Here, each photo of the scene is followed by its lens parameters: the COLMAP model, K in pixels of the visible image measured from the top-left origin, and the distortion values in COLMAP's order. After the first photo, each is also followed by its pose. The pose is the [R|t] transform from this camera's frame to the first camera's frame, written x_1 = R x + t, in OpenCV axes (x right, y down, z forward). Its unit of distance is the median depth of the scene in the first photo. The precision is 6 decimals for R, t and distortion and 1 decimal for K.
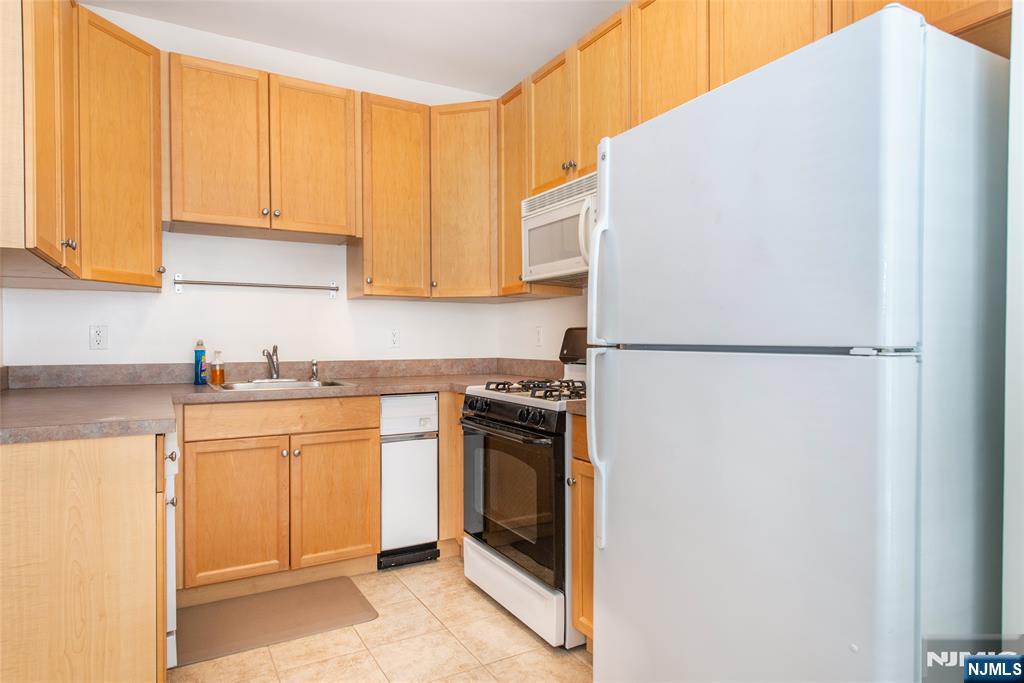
lens RADIAL K [[610.9, 0, 506.7], [0, 610.9, 344.4], [0, 0, 1]] dist [0.022068, -0.006828]
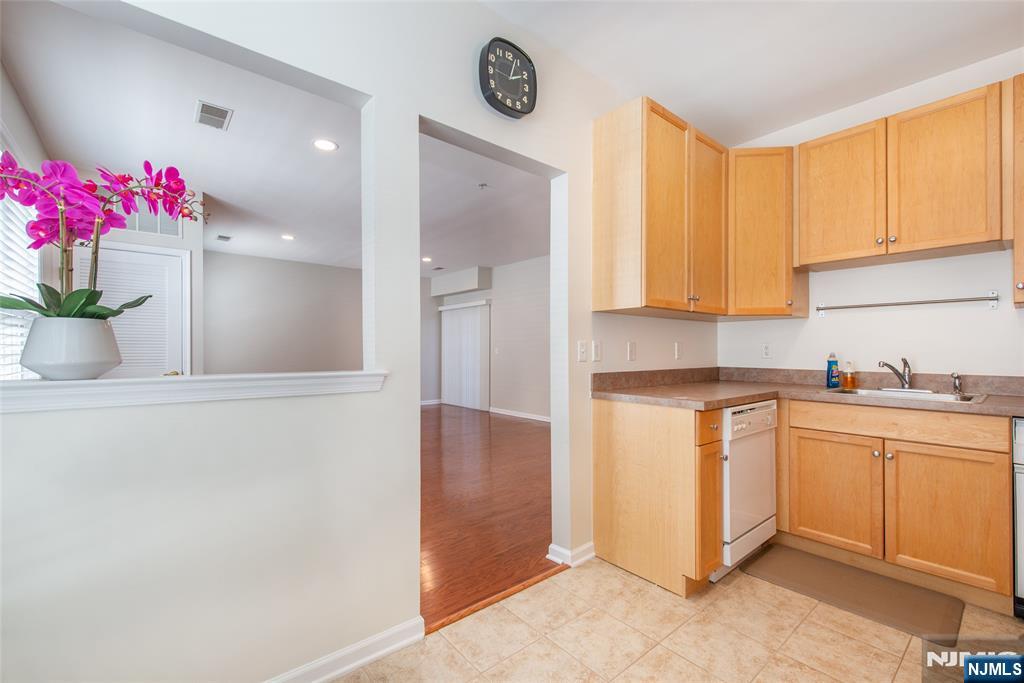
lens RADIAL K [[442.3, 0, 505.4], [0, 442.3, 349.3], [0, 0, 1]] dist [0.004414, -0.001320]
pose [[0.169584, -0.000190, -0.985516, 0.298933], [-0.010267, 0.999945, -0.001959, -0.005440], [0.985462, 0.010451, 0.169573, 0.174065]]
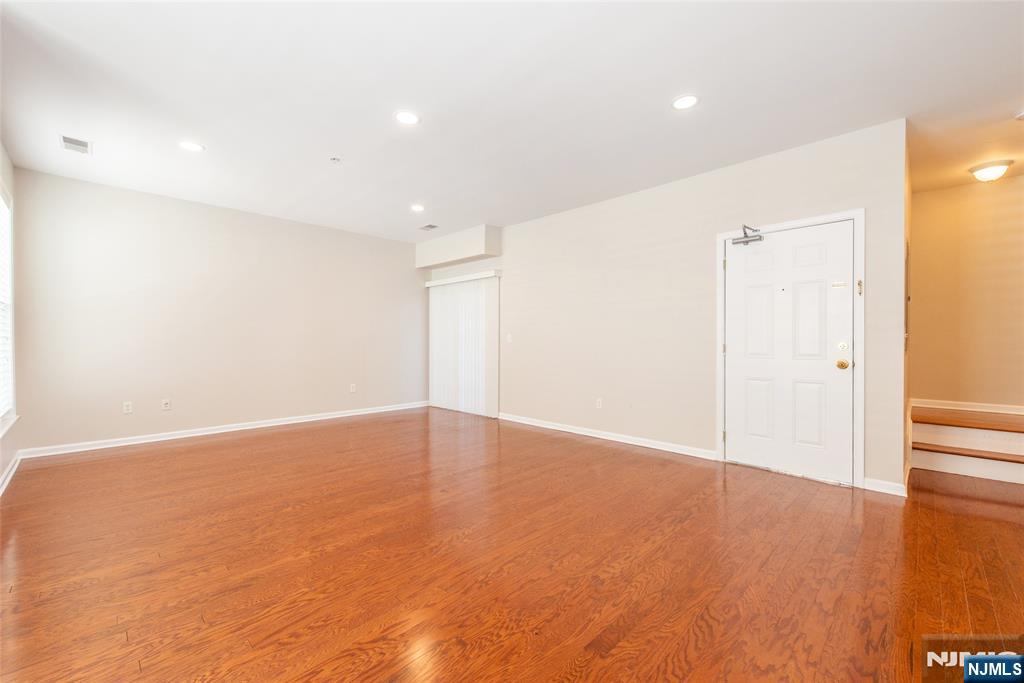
lens RADIAL K [[415.5, 0, 507.5], [0, 415.5, 344.0], [0, 0, 1]] dist [0.001067, -0.001195]
pose [[0.272071, 0.011580, -0.962208, -0.551198], [-0.008765, 0.999916, 0.009556, 0.008003], [0.962237, 0.005834, 0.272149, 0.051993]]
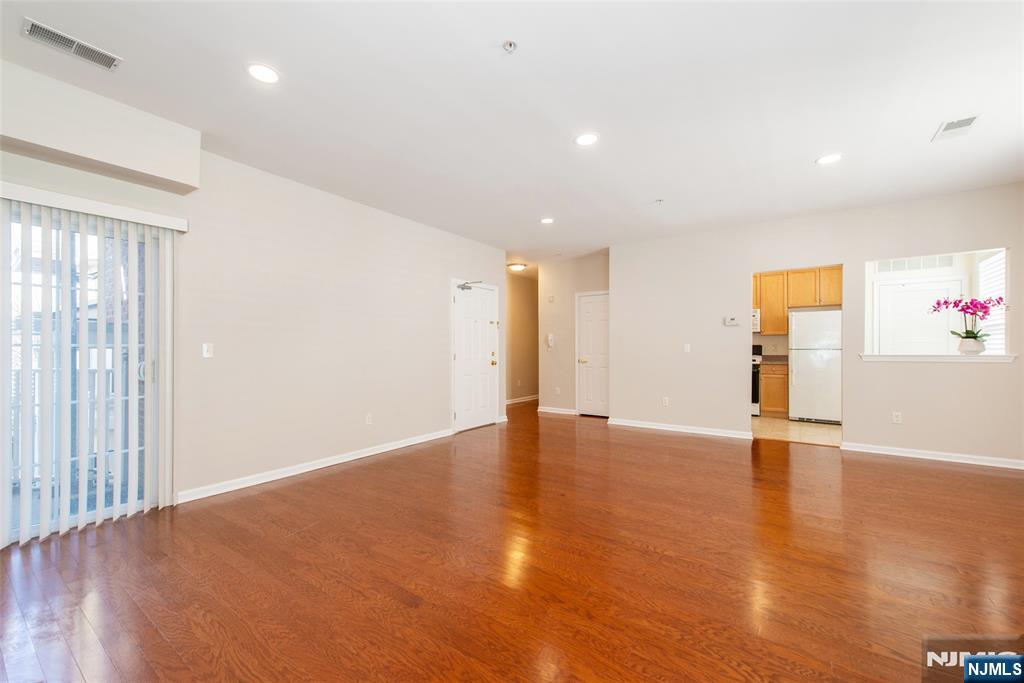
lens RADIAL K [[414.2, 0, 504.3], [0, 414.2, 340.3], [0, 0, 1]] dist [-0.001309, -0.000465]
pose [[0.905460, 0.008277, 0.424351, -2.166095], [0.002984, 0.999661, -0.025864, 0.003680], [-0.424421, 0.024685, 0.905128, -0.739278]]
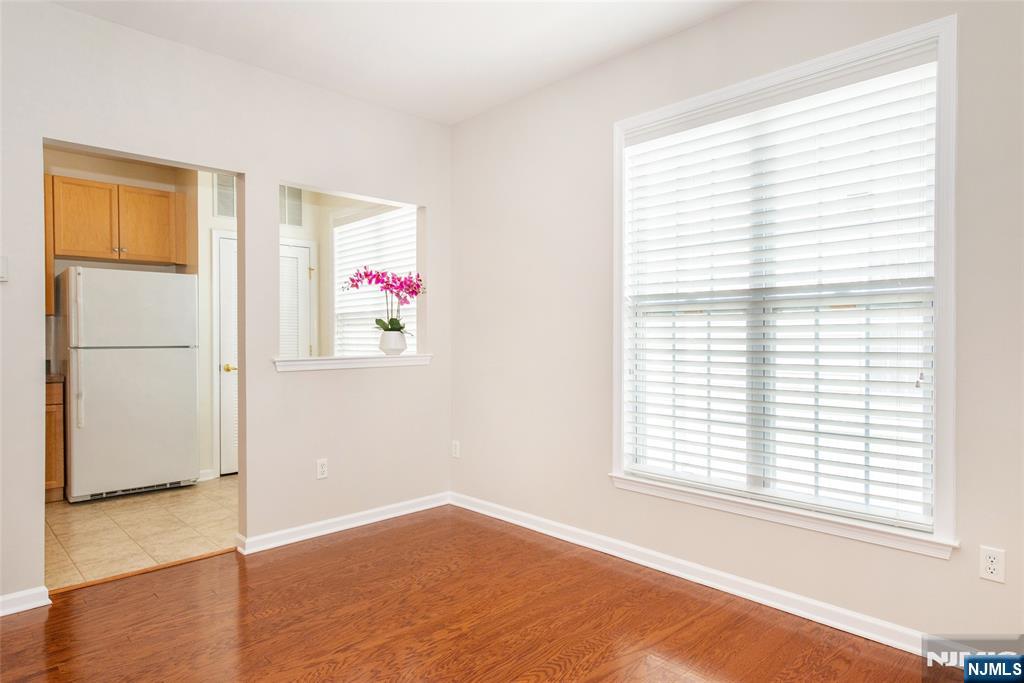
lens RADIAL K [[631.4, 0, 513.7], [0, 631.4, 338.1], [0, 0, 1]] dist [0.027436, 0.000206]
pose [[-0.231007, 0.003186, 0.972947, -1.629474], [0.007158, 0.999973, -0.001575, -0.013145], [-0.972926, 0.006601, -0.231023, -0.099534]]
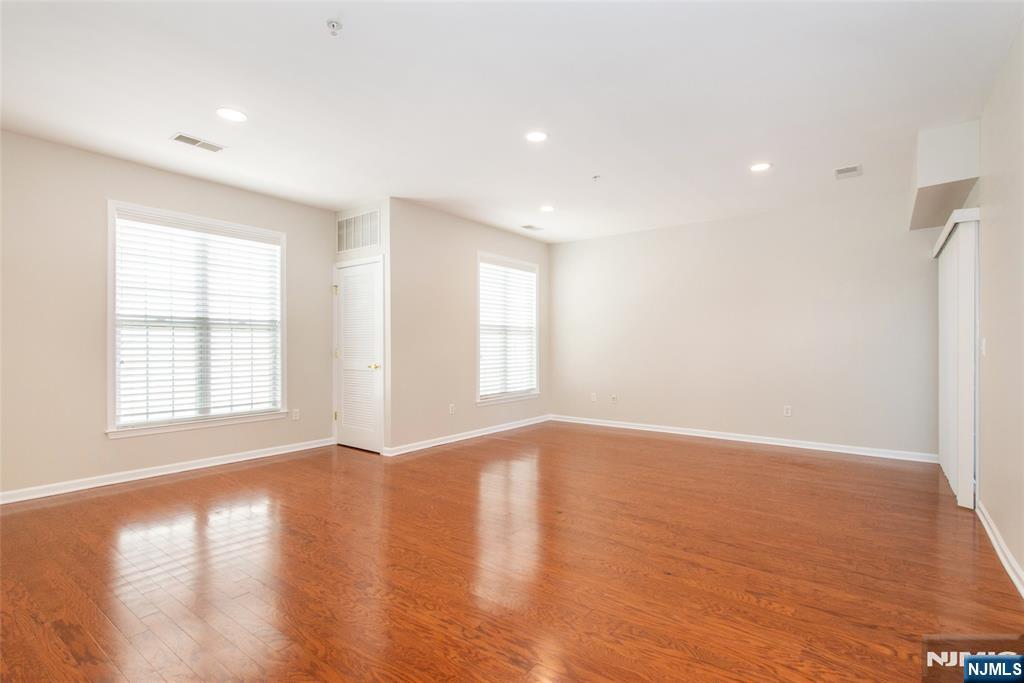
lens RADIAL K [[478.7, 0, 506.8], [0, 478.7, 344.9], [0, 0, 1]] dist [0.012749, -0.001709]
pose [[-0.916701, 0.002738, -0.399565, -1.019583], [-0.000172, 0.999974, 0.007245, -0.012356], [0.399574, 0.006710, -0.916676, 1.132720]]
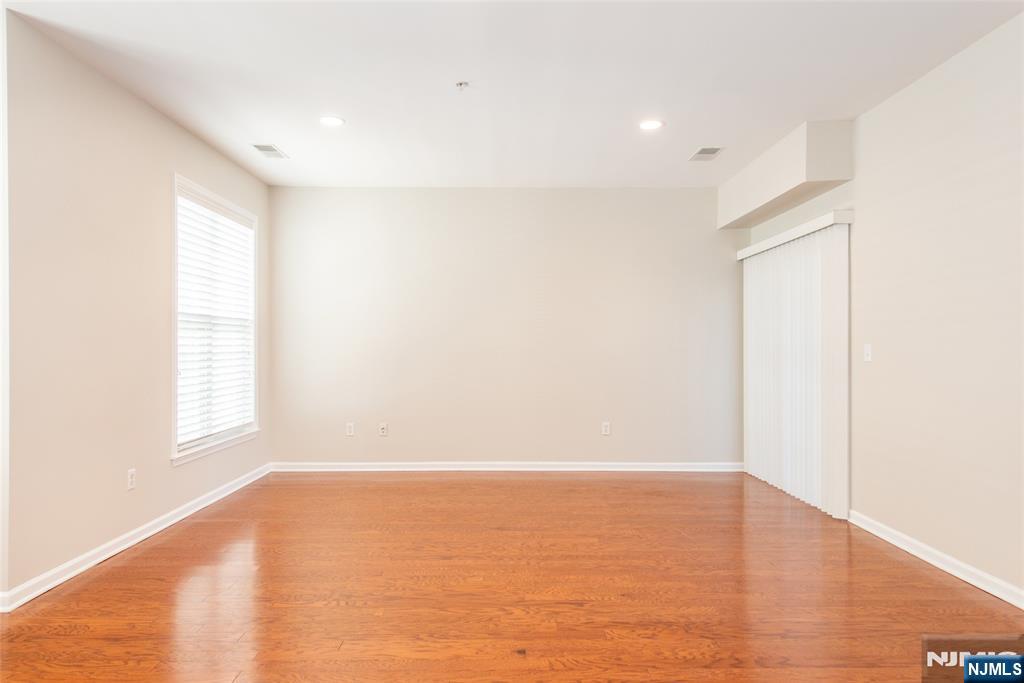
lens RADIAL K [[610.9, 0, 504.6], [0, 610.9, 344.5], [0, 0, 1]] dist [0.022068, -0.006828]
pose [[-0.485686, -0.001584, -0.874132, -0.869228], [-0.005092, 0.999987, 0.001018, -0.015860], [0.874119, 0.004946, -0.485687, 0.541398]]
